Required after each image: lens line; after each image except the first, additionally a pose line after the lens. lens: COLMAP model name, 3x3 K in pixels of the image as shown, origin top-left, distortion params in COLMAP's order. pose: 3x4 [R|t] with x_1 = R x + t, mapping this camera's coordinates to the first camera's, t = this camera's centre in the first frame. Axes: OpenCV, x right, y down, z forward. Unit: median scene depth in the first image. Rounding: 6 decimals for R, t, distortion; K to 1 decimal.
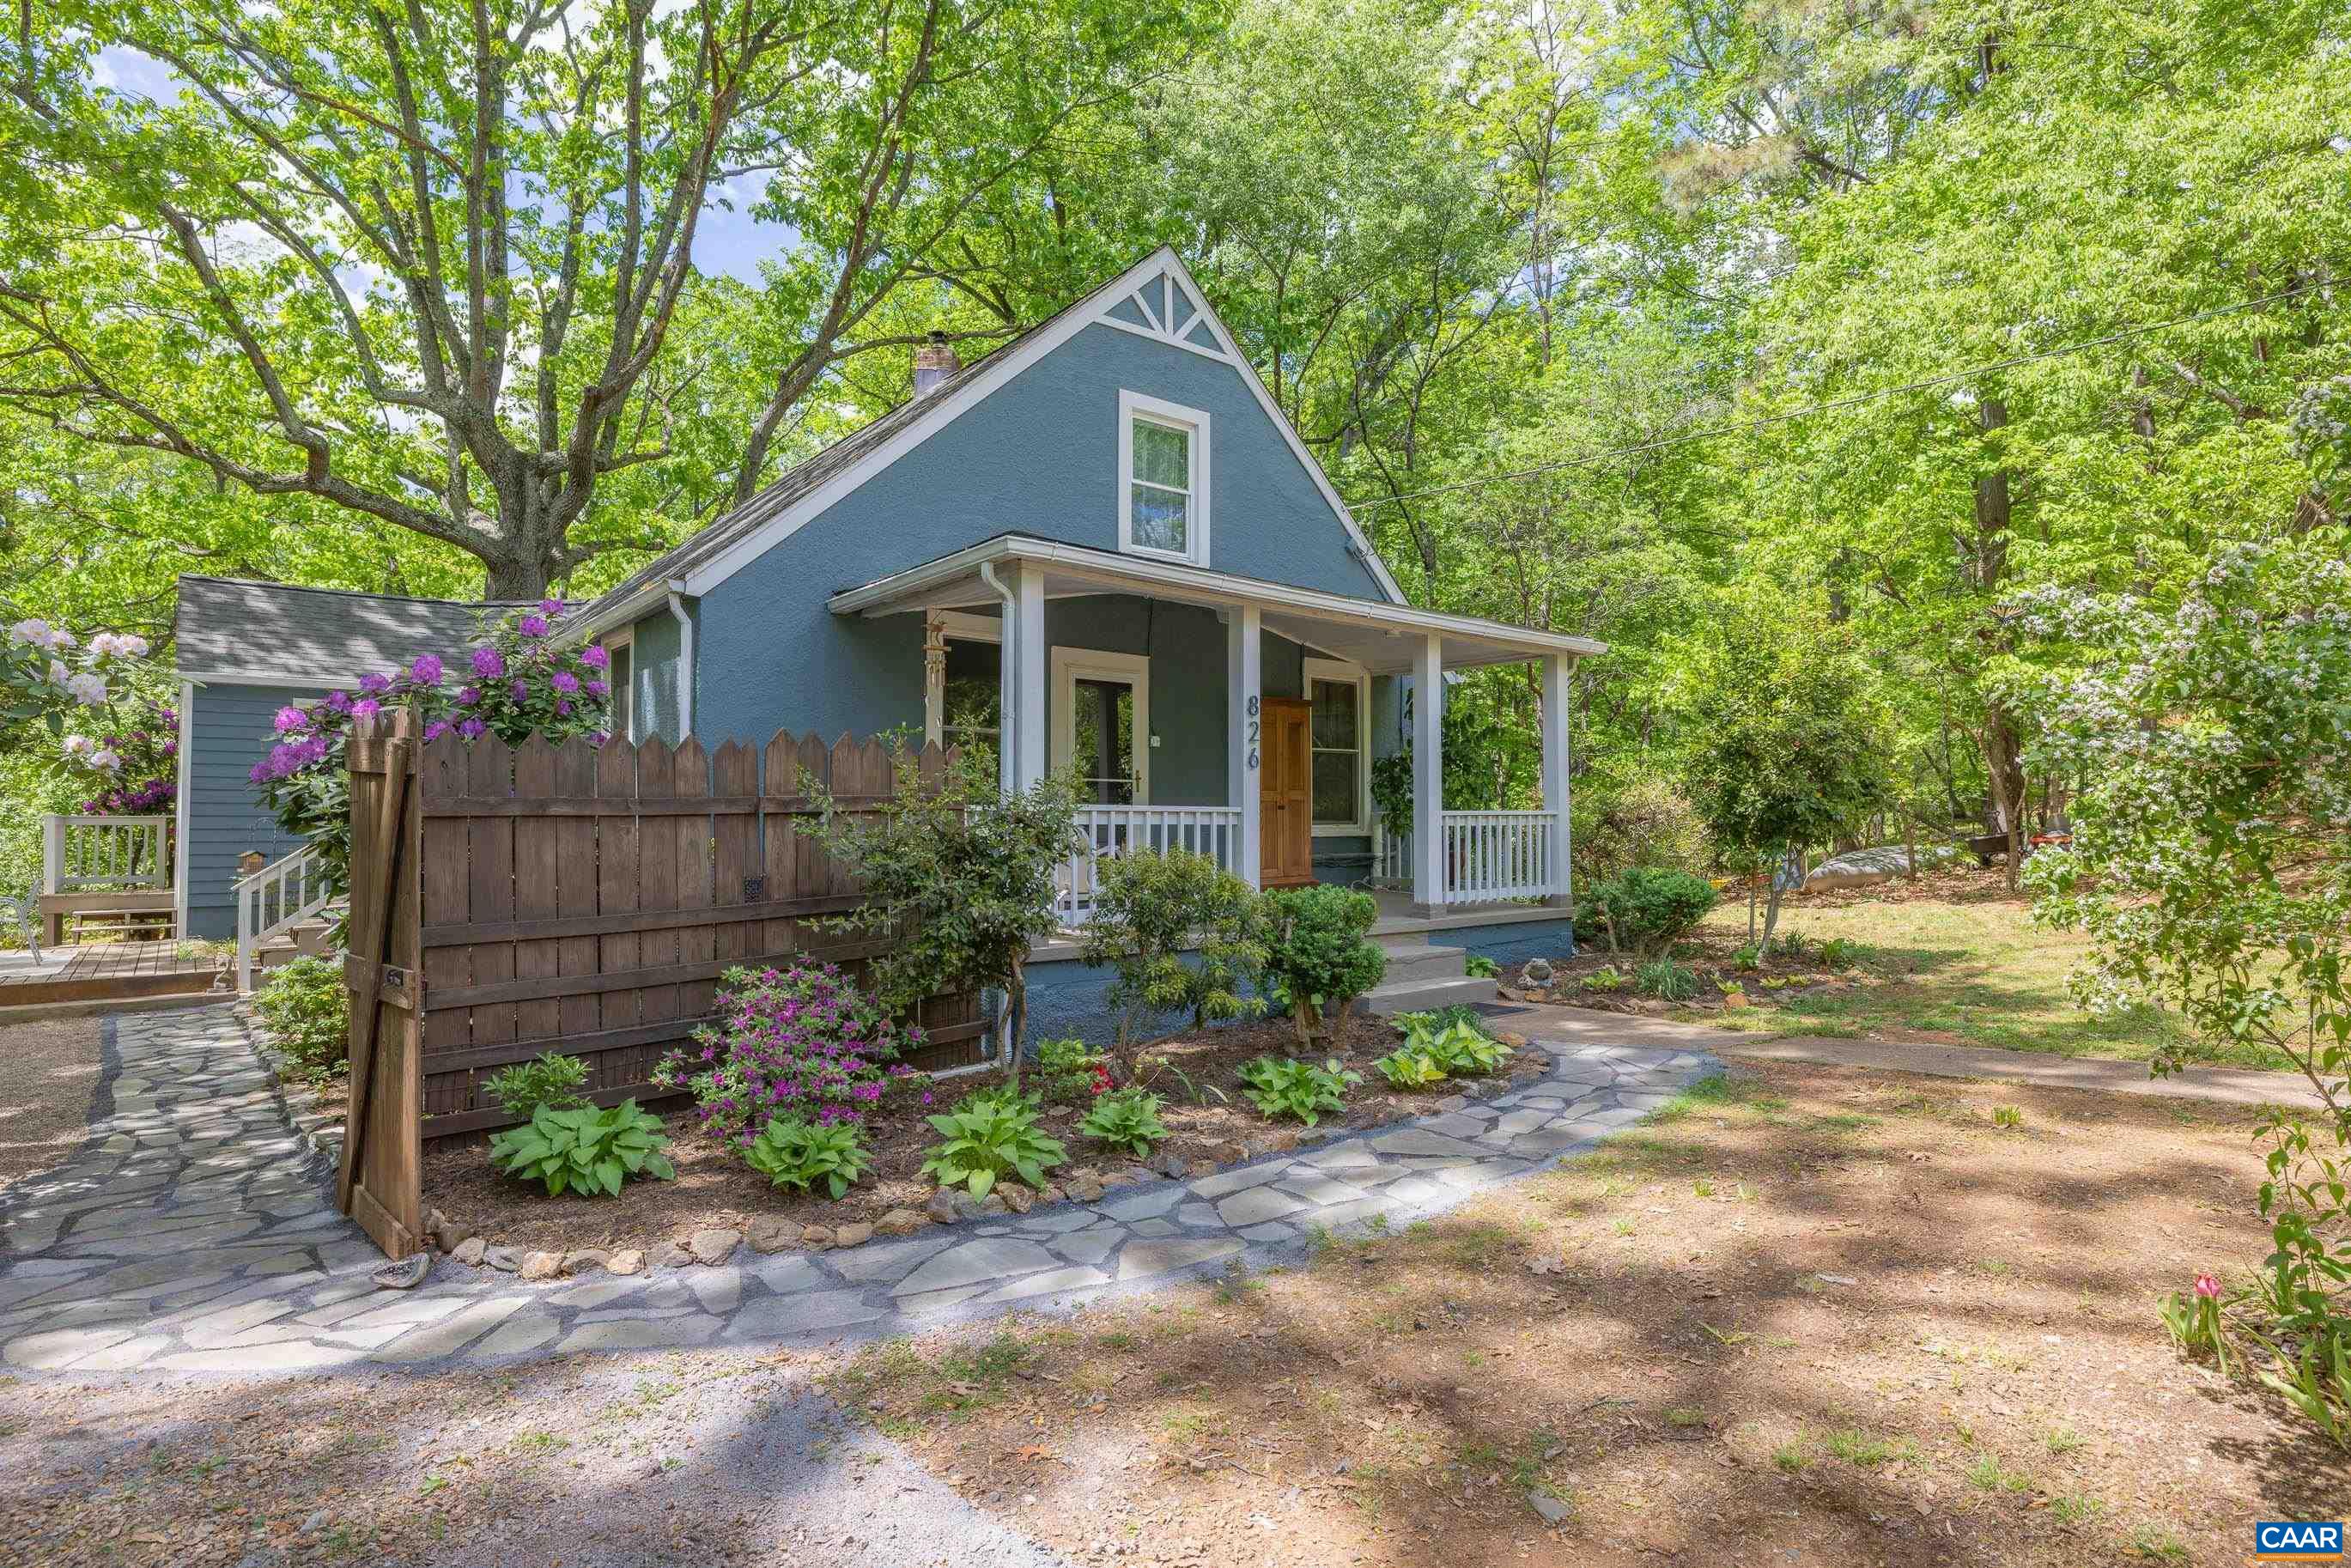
lens RADIAL K [[1222.5, 0, 1175.5], [0, 1222.5, 784.0], [0, 0, 1]] dist [-0.003712, -0.000704]
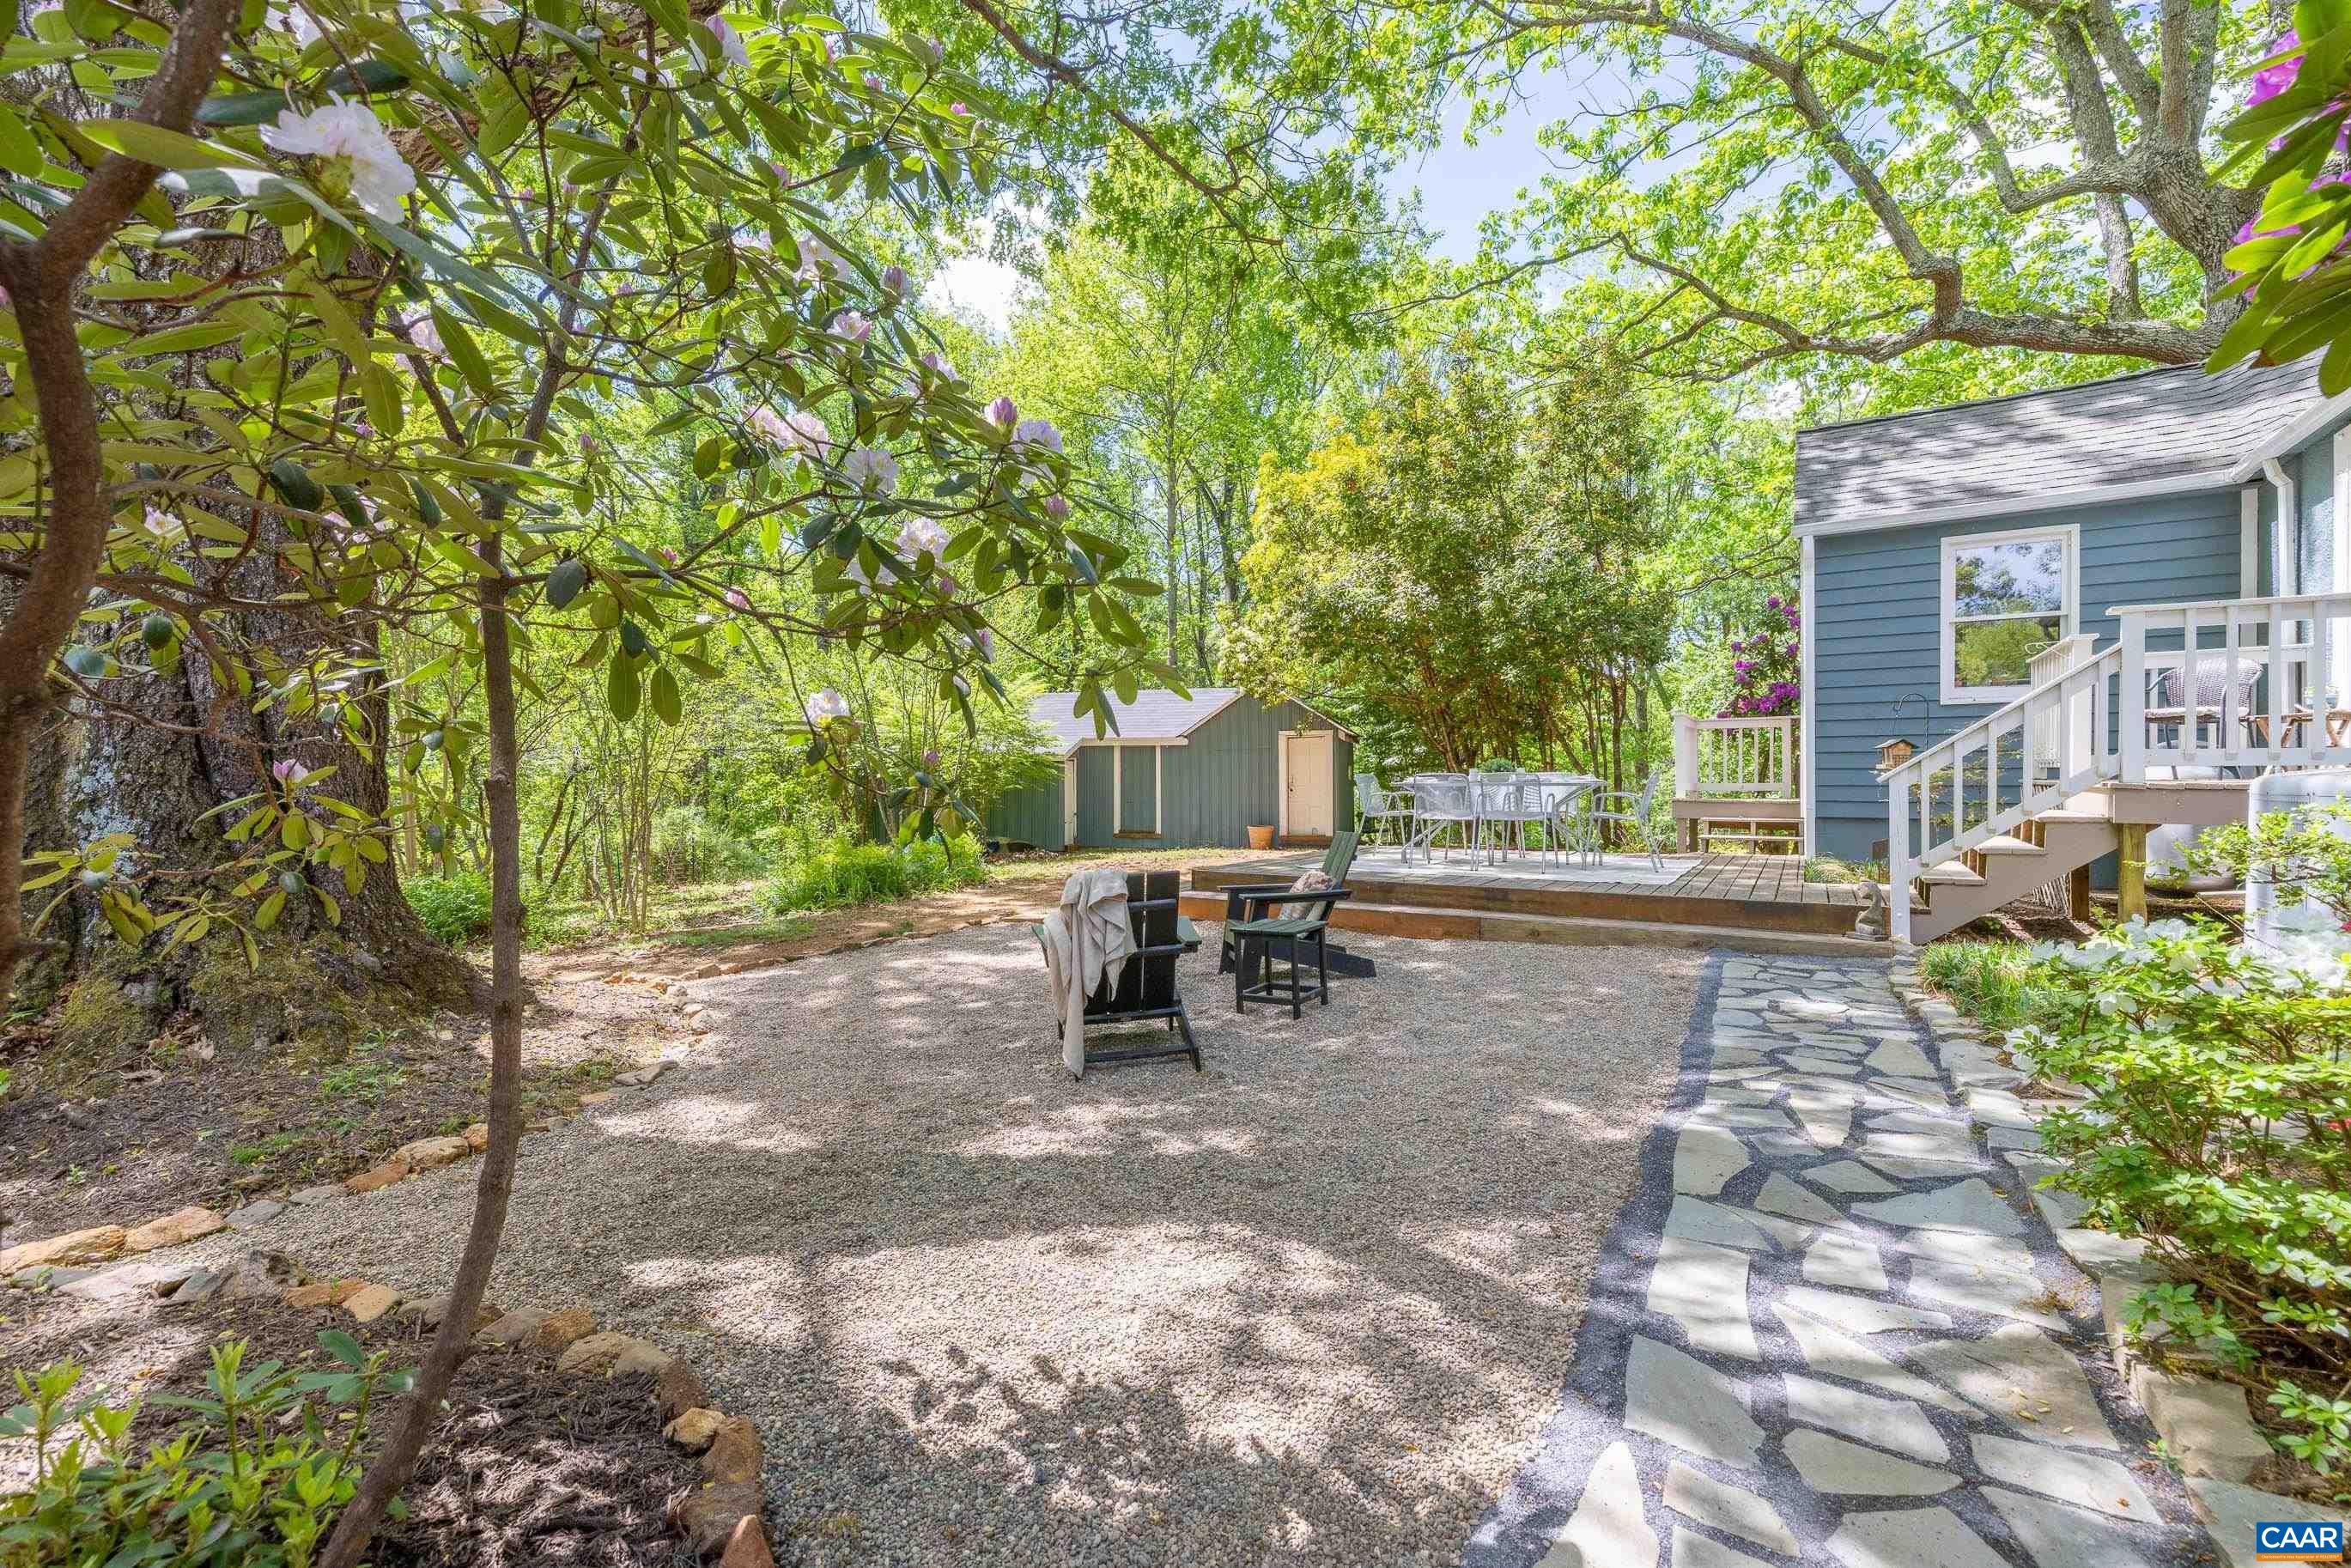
lens RADIAL K [[997.5, 0, 1175.5], [0, 997.5, 784.0], [0, 0, 1]] dist [-0.000723, 0.000053]
pose [[0.316214, 0.007544, -0.948658, -0.260076], [0.037410, 0.999091, 0.020415, 0.041571], [0.947950, -0.041945, 0.315644, 0.319936]]
